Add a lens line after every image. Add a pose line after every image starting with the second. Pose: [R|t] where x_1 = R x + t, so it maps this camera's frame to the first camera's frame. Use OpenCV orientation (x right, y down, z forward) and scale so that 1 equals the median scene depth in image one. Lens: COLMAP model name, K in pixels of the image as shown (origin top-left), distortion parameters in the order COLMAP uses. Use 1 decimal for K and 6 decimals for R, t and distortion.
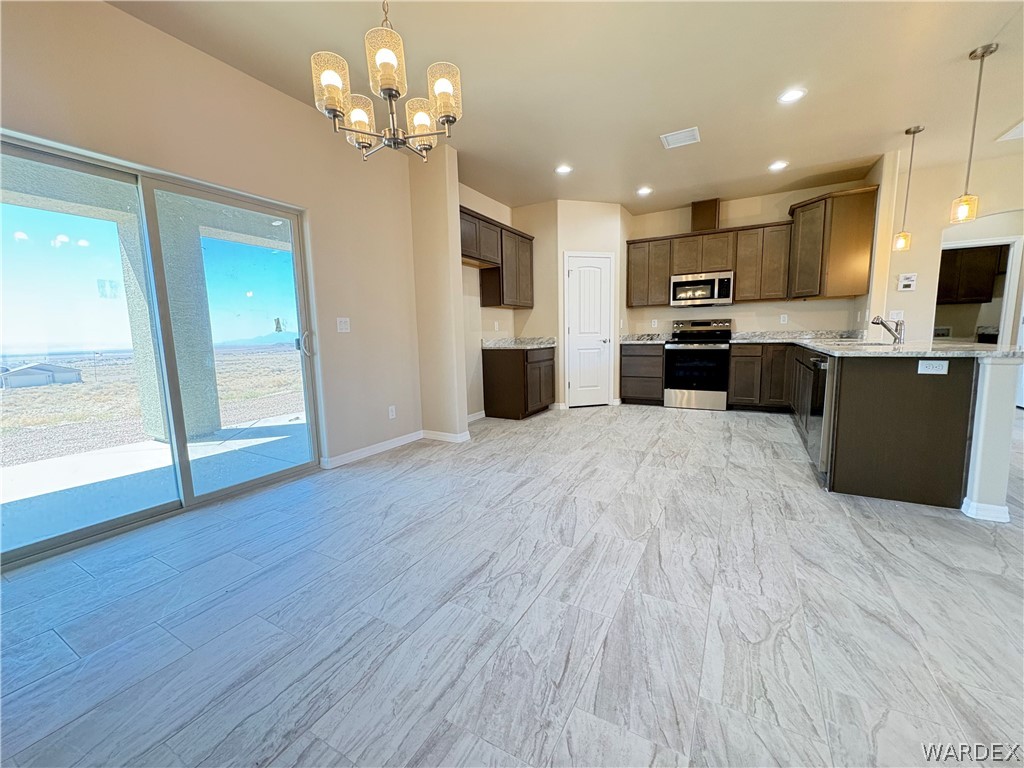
lens RADIAL K [[406.9, 0, 513.6], [0, 406.9, 387.3], [0, 0, 1]] dist [-0.001173, -0.000072]
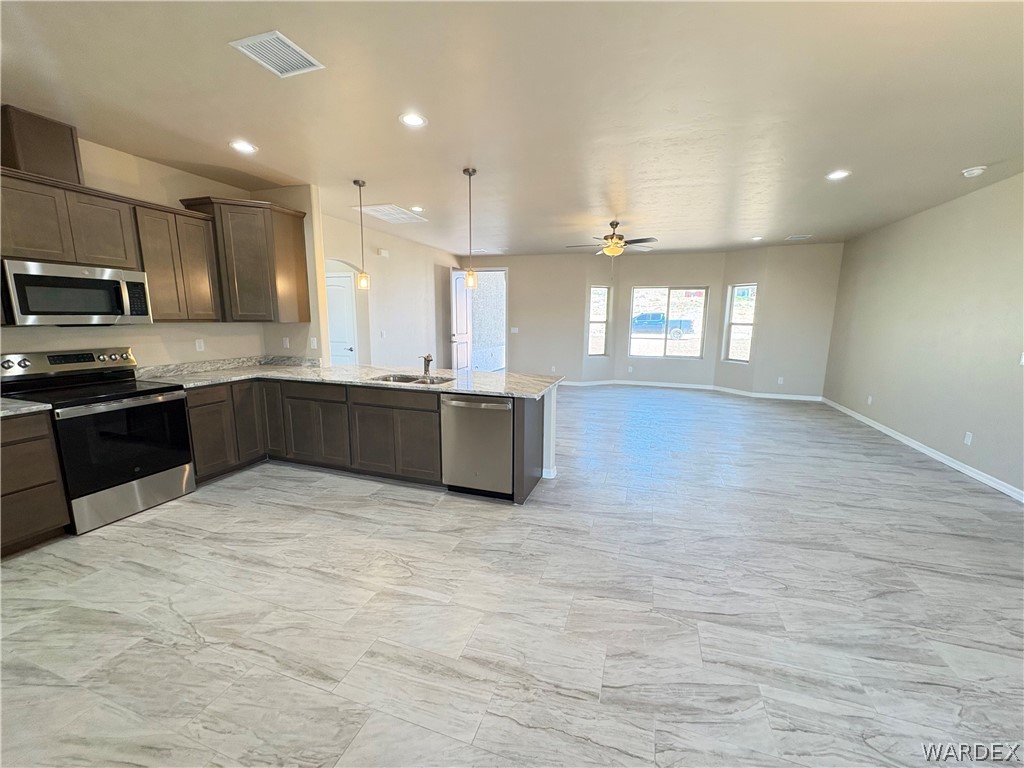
lens RADIAL K [[406.9, 0, 513.6], [0, 406.9, 387.3], [0, 0, 1]] dist [-0.001173, -0.000072]
pose [[-0.187785, -0.147253, 0.971109, -0.307097], [0.122877, 0.977409, 0.171969, -0.258996], [-0.974494, 0.151621, -0.165449, 0.992231]]
